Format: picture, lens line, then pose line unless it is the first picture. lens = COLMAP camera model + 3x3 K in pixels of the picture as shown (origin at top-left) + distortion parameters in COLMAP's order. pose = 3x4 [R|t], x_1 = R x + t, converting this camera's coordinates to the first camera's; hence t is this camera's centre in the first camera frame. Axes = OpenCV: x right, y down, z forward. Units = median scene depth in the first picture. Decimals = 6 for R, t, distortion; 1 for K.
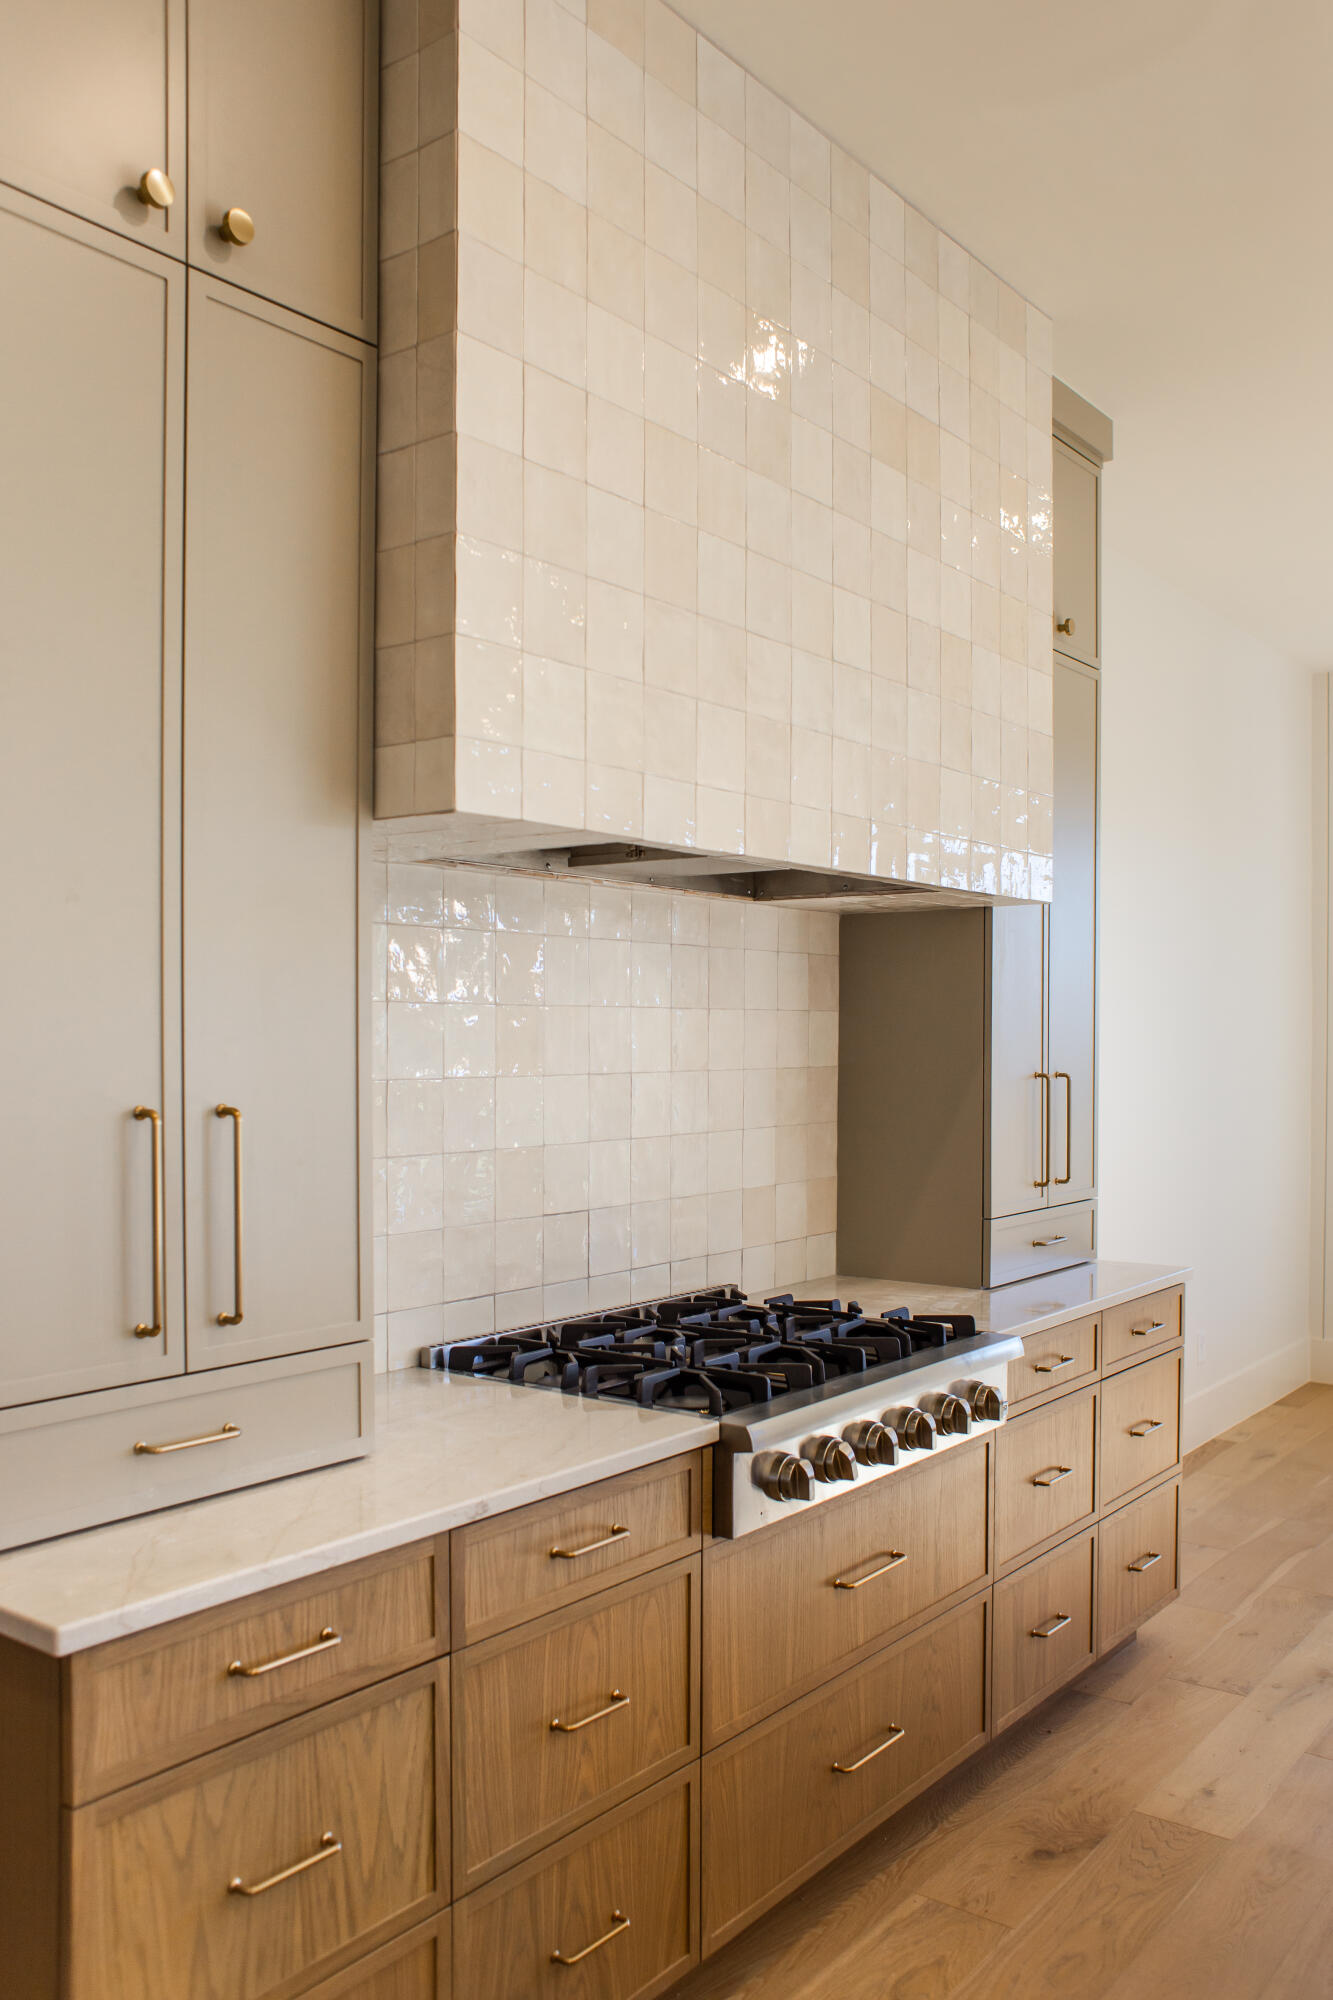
lens RADIAL K [[1638.2, 0, 652.3], [0, 1638.2, 1061.6], [0, 0, 1]] dist [-0.092960, 0.135389]
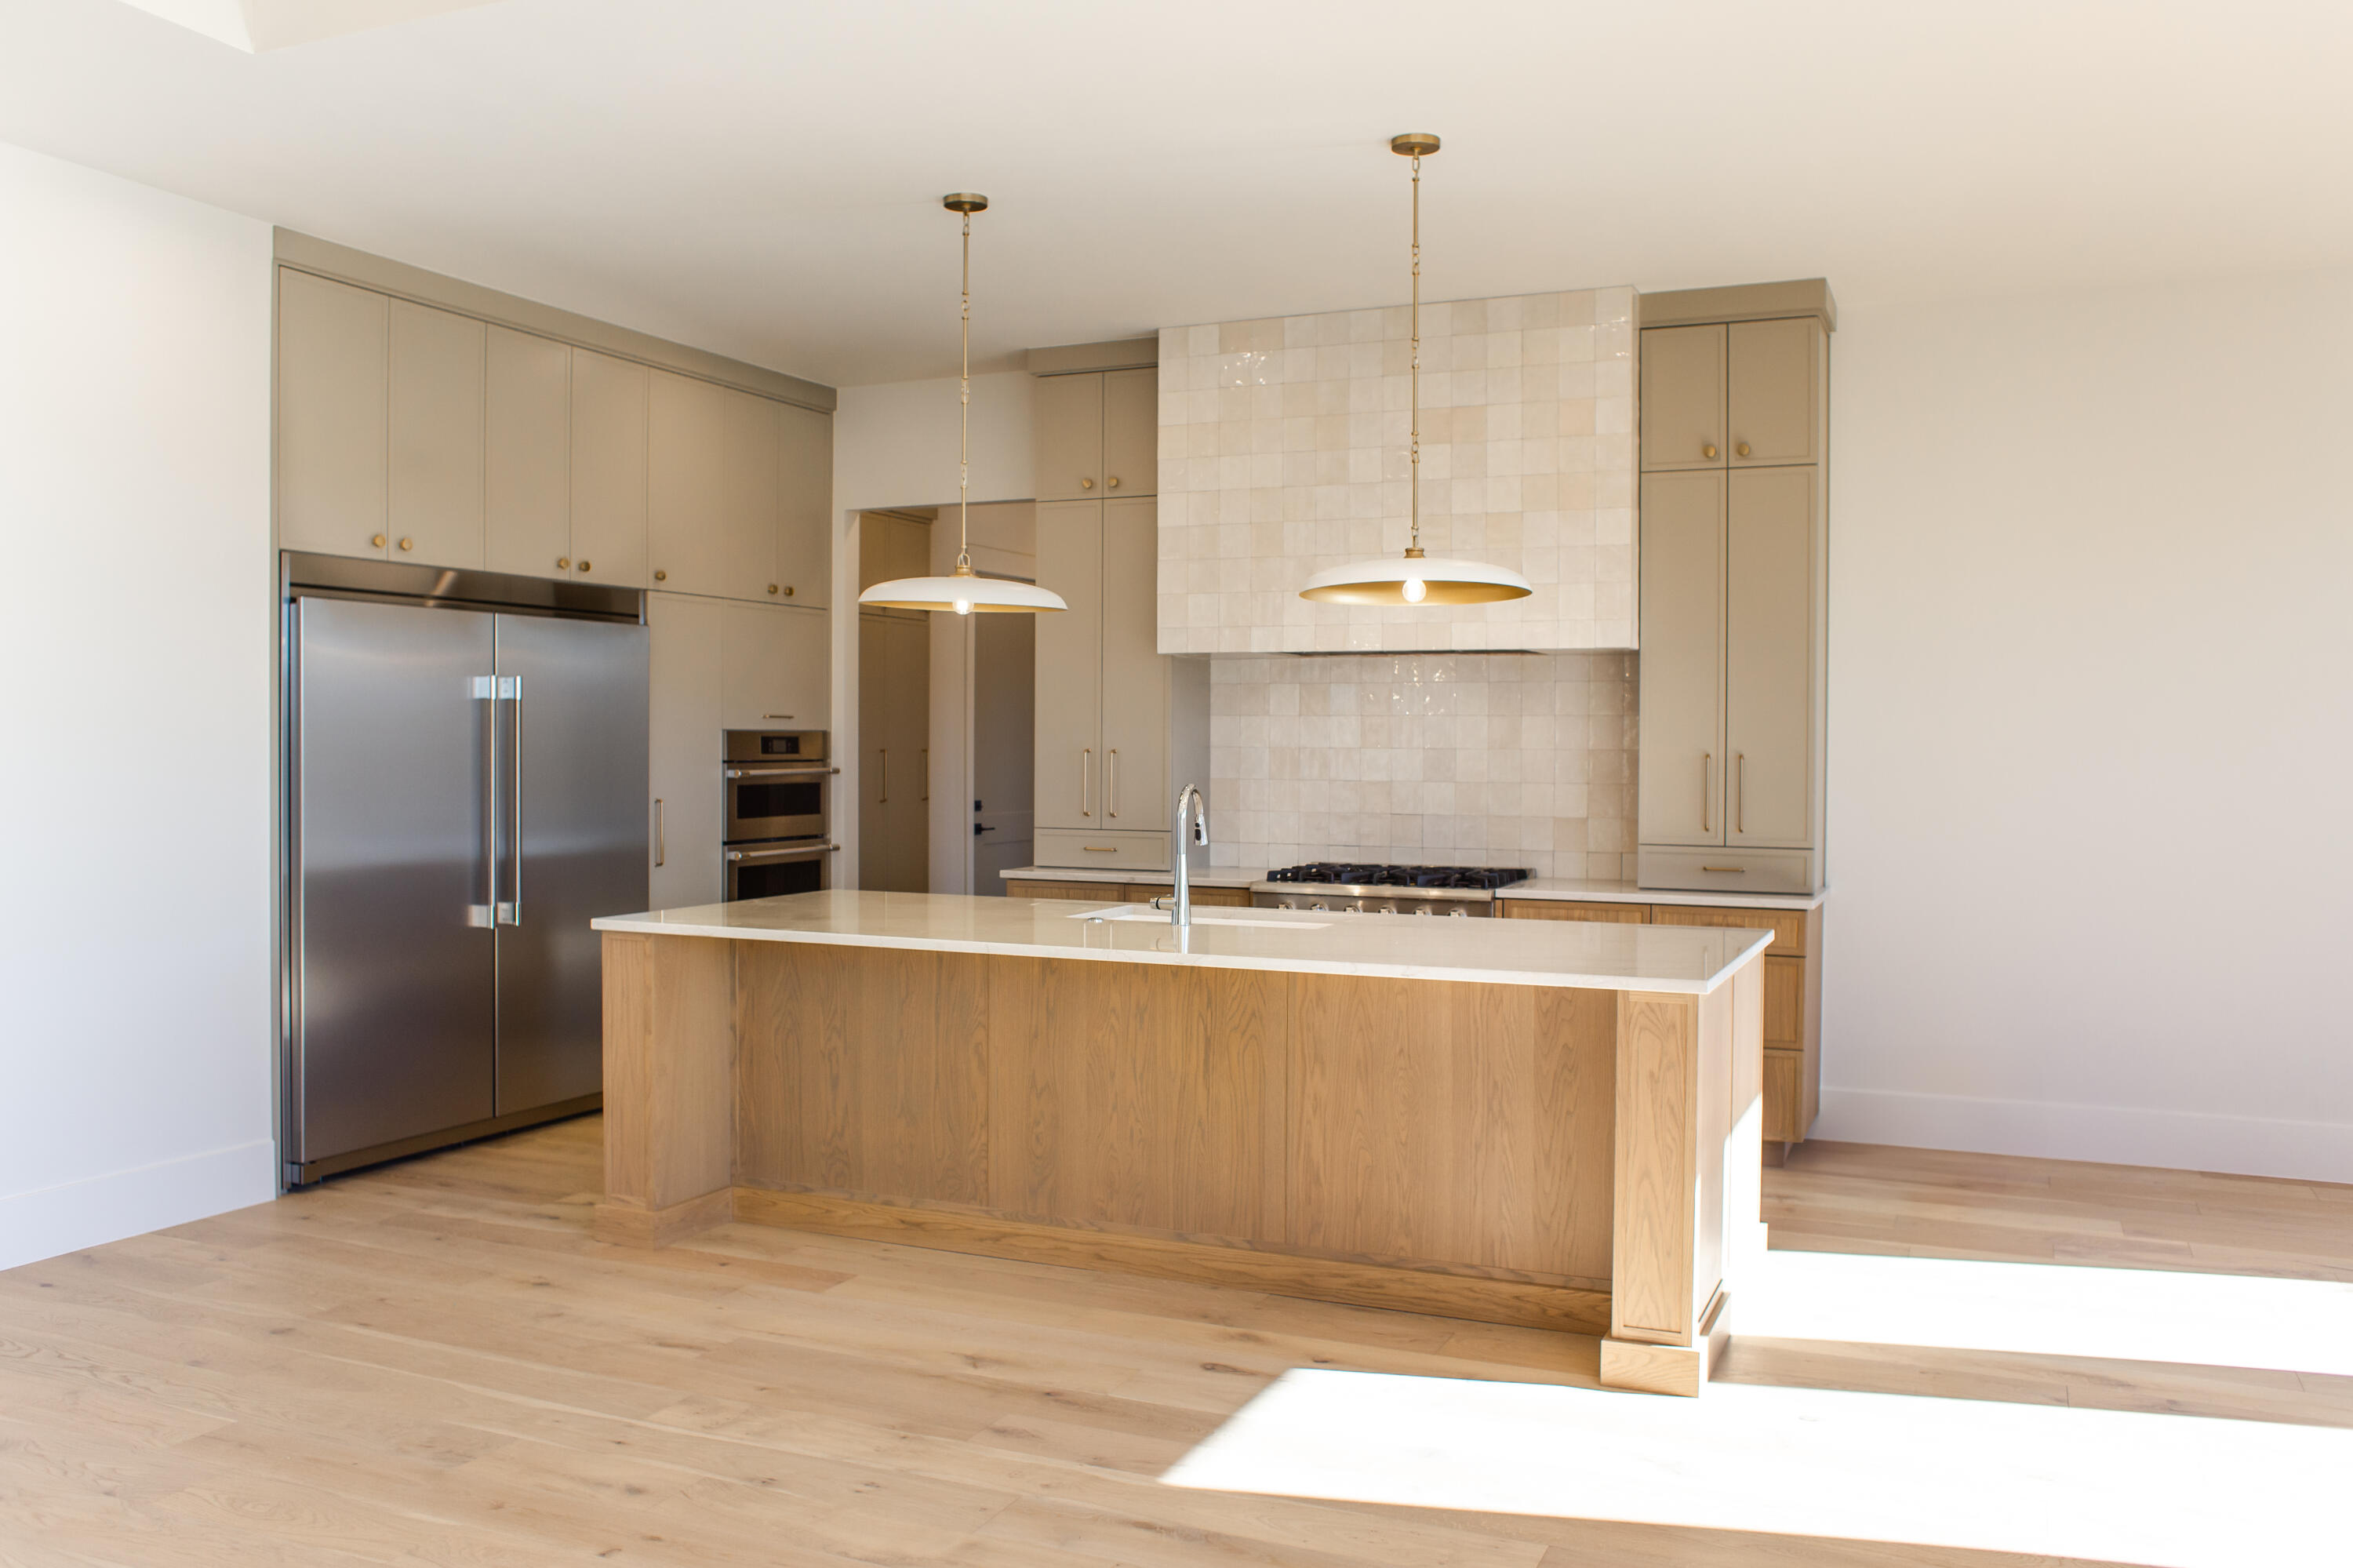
lens RADIAL K [[1888.7, 0, 1176.5], [0, 1888.7, 784.0], [0, 0, 1]] dist [-0.091133, 0.117314]
pose [[0.229592, 0.023707, -0.972998, 3.231432], [-0.023185, 0.999553, 0.018883, 0.019907], [0.973011, 0.018224, 0.230039, 0.233105]]
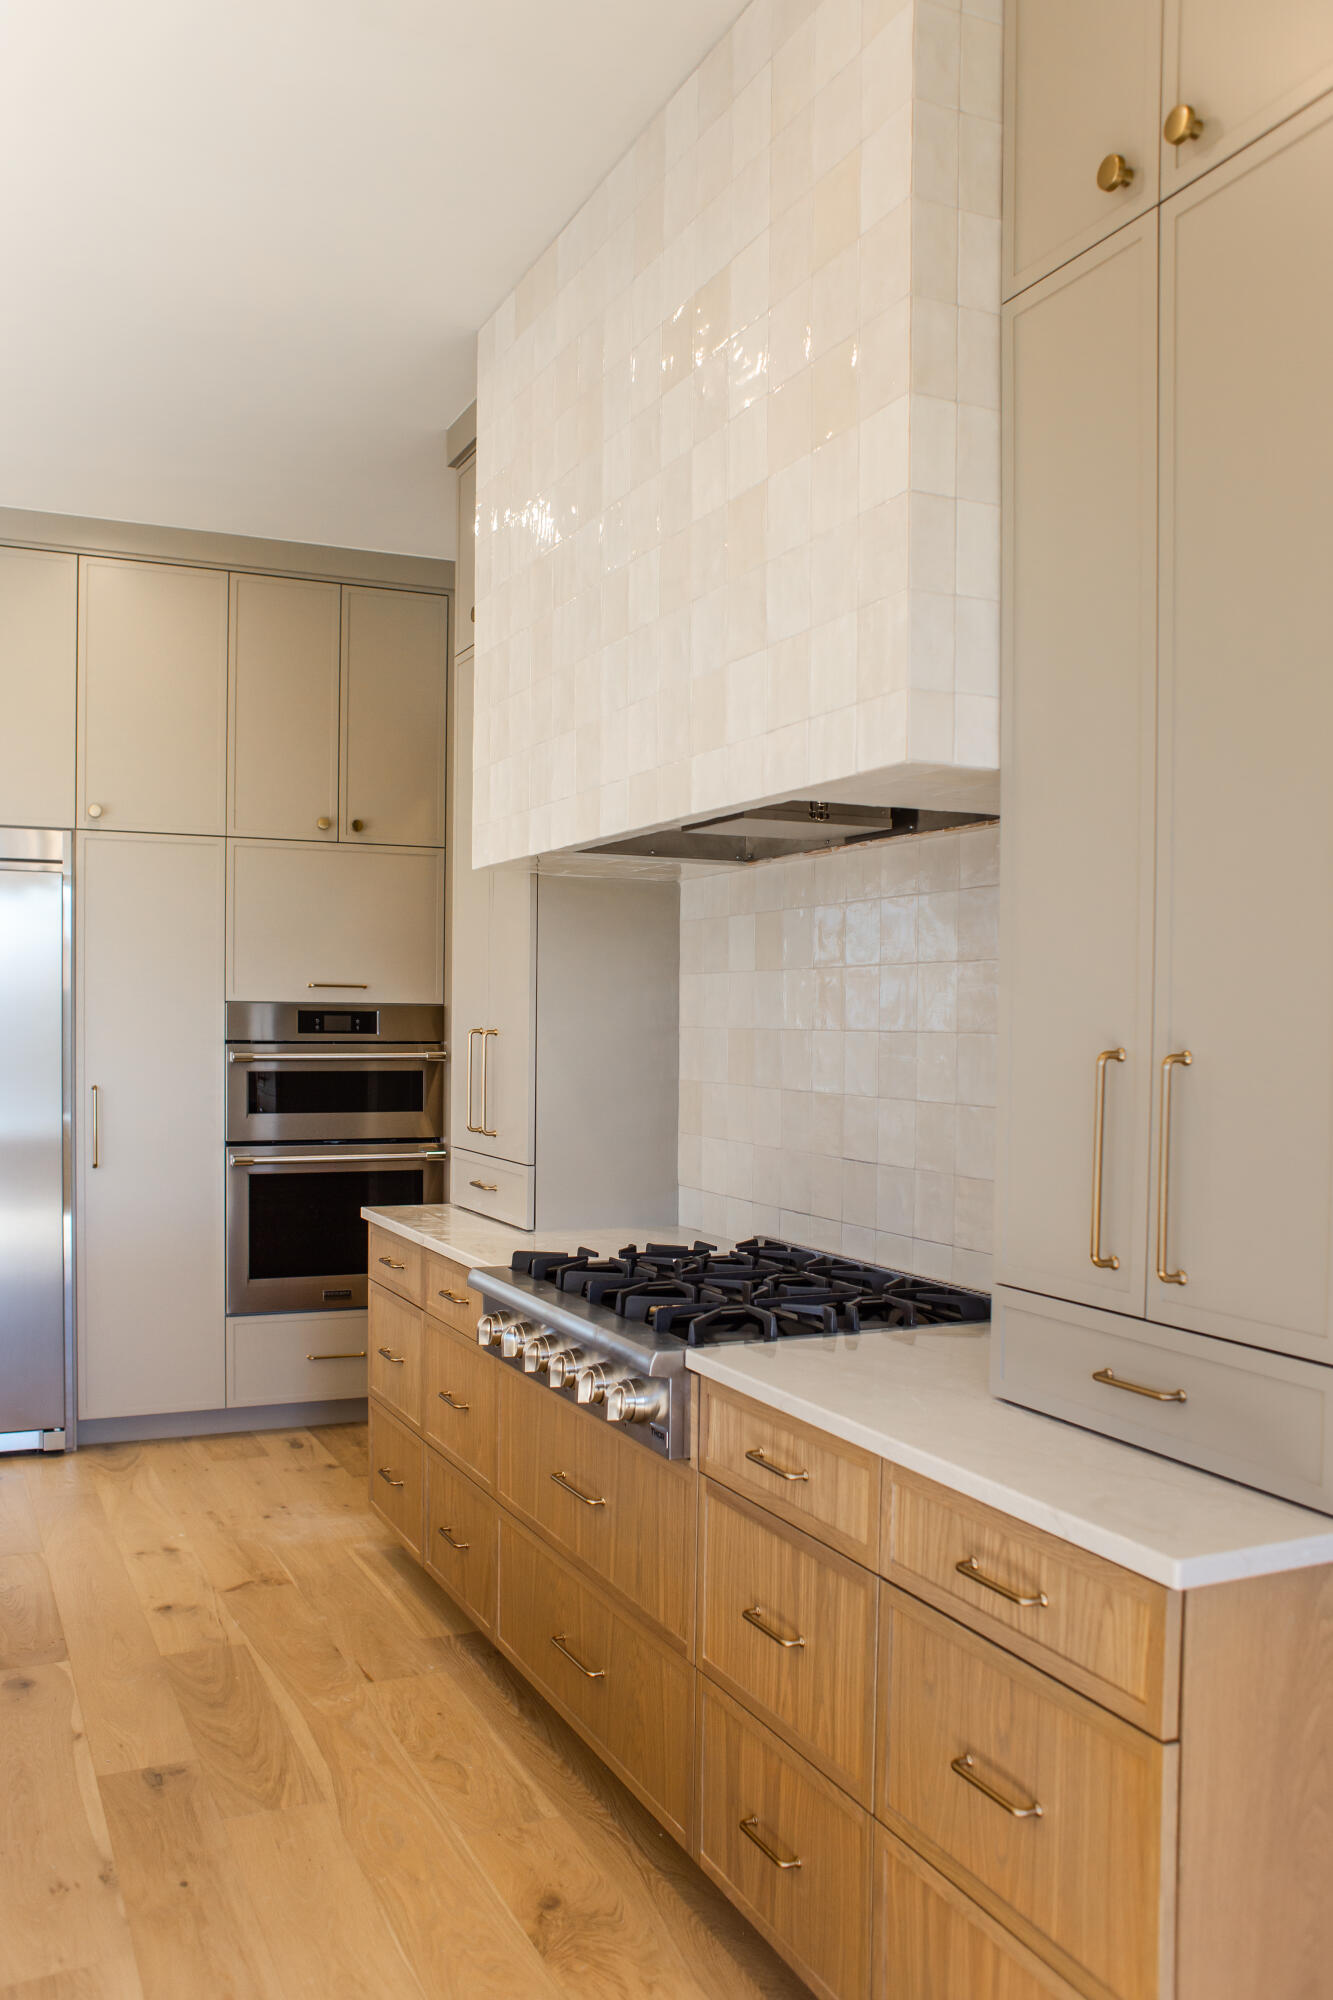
lens RADIAL K [[1638.2, 0, 652.3], [0, 1638.2, 1061.6], [0, 0, 1]] dist [-0.092960, 0.135389]
pose [[-0.468744, 0.016881, -0.883173, 1.378188], [-0.028626, 0.999002, 0.034288, -0.008401], [0.882870, 0.041354, -0.467793, 2.001980]]
